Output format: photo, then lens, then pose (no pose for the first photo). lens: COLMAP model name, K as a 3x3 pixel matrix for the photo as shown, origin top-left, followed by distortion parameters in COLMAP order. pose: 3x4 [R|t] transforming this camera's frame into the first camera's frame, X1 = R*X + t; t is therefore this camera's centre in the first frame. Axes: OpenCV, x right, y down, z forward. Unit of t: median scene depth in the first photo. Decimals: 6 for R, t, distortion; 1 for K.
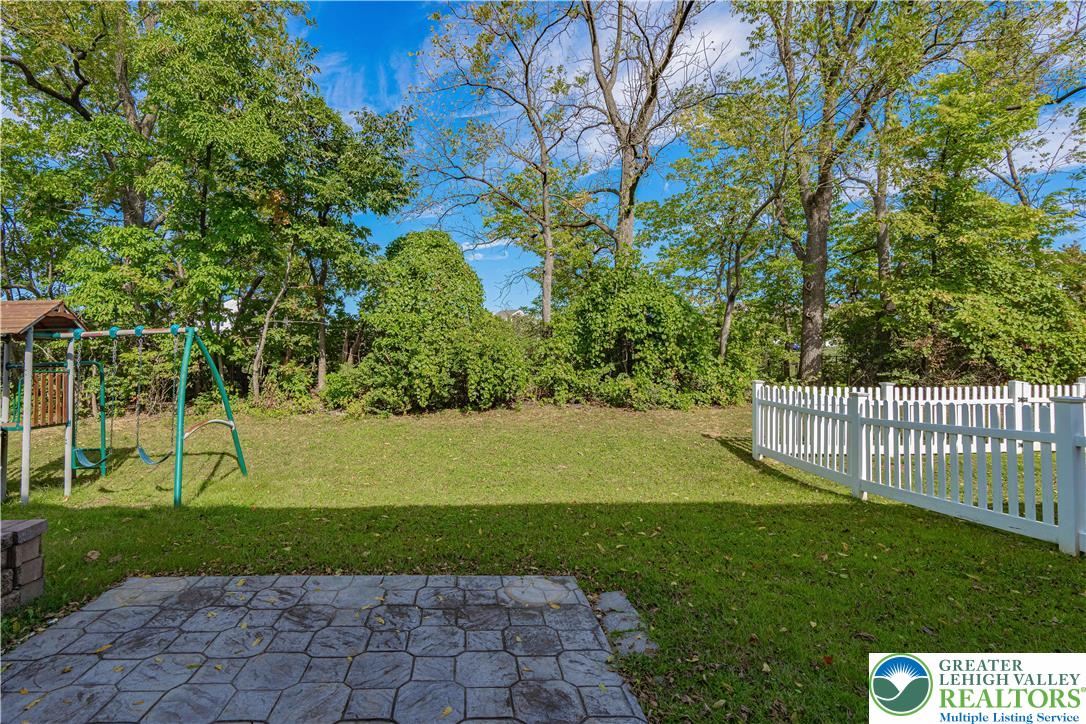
lens RADIAL K [[497.5, 0, 543.0], [0, 497.5, 362.3], [0, 0, 1]] dist [-0.001602, 0.001814]
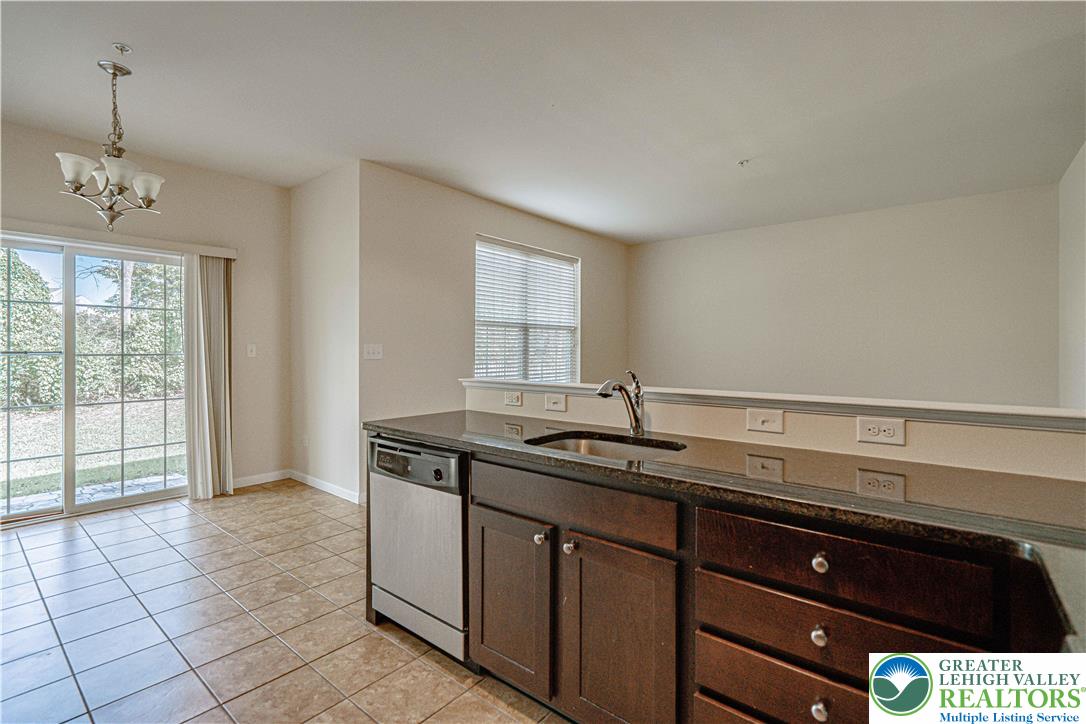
lens RADIAL K [[497.5, 0, 537.4], [0, 497.5, 361.8], [0, 0, 1]] dist [-0.001602, 0.001814]
pose [[0.745375, -0.018263, 0.666395, -0.058729], [-0.004204, 0.999476, 0.032093, -0.041188], [-0.666632, -0.026723, 0.744907, -0.460810]]
